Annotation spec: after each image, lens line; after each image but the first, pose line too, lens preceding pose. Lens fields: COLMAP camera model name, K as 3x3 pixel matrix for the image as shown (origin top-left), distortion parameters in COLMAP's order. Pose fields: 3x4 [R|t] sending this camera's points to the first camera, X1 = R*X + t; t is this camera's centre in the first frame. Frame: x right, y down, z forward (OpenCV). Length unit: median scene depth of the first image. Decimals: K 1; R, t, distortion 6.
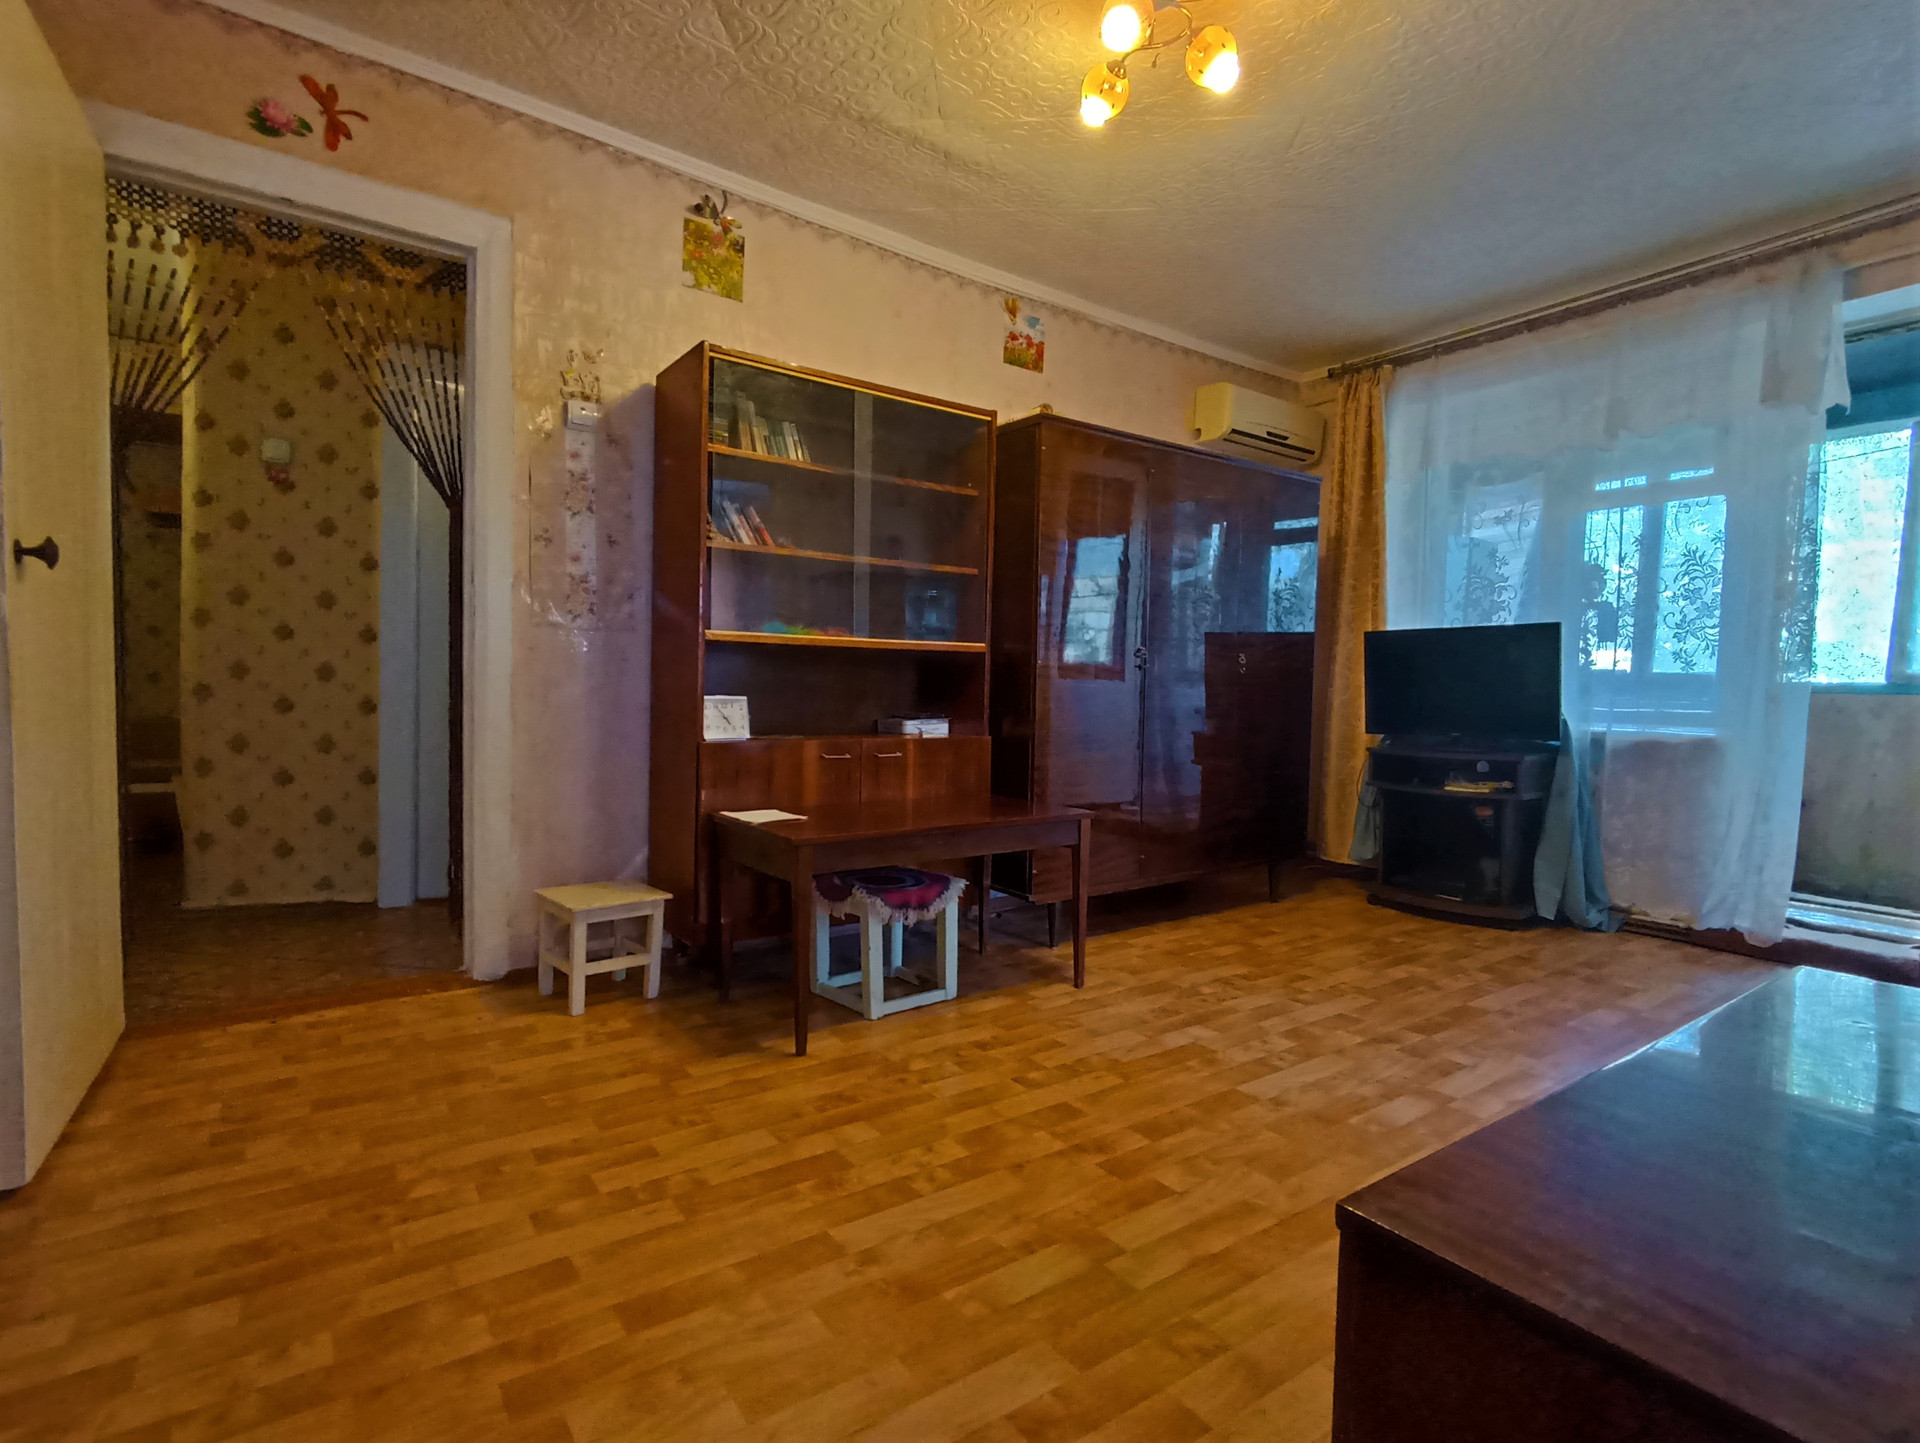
lens RADIAL K [[885.4, 0, 1013.9], [0, 885.4, 721.8], [0, 0, 1]] dist [-0.002478, -0.000539]
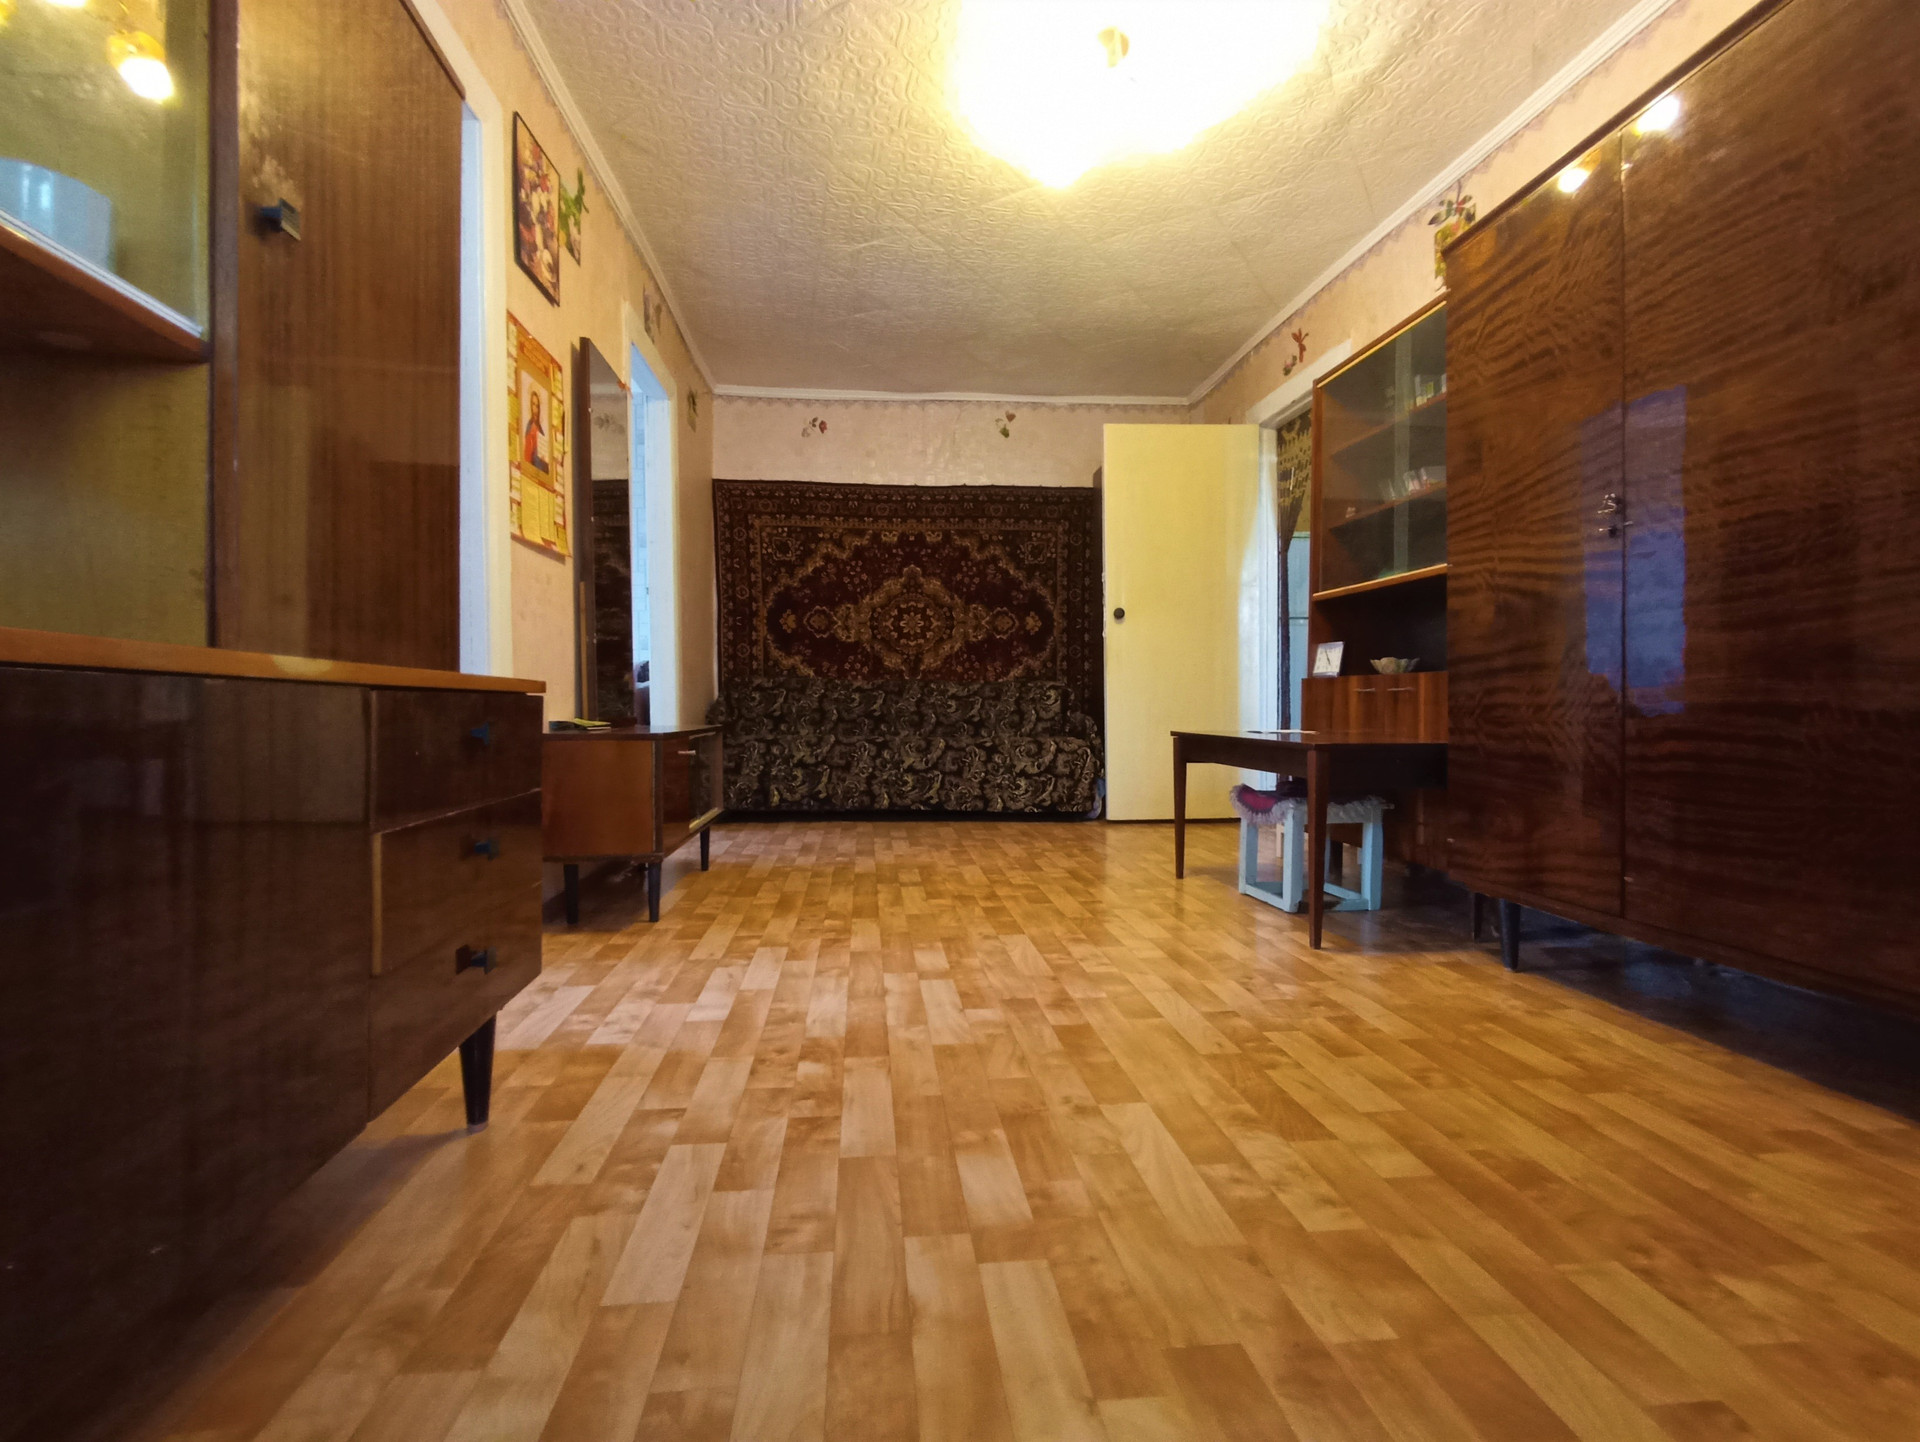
lens RADIAL K [[885.4, 0, 956.5], [0, 885.4, 729.4], [0, 0, 1]] dist [-0.002478, -0.000539]
pose [[-0.486952, 0.005146, -0.873414, 0.953480], [-0.039128, 0.998850, 0.027700, 0.072078], [0.872552, 0.047663, -0.486190, 1.052480]]
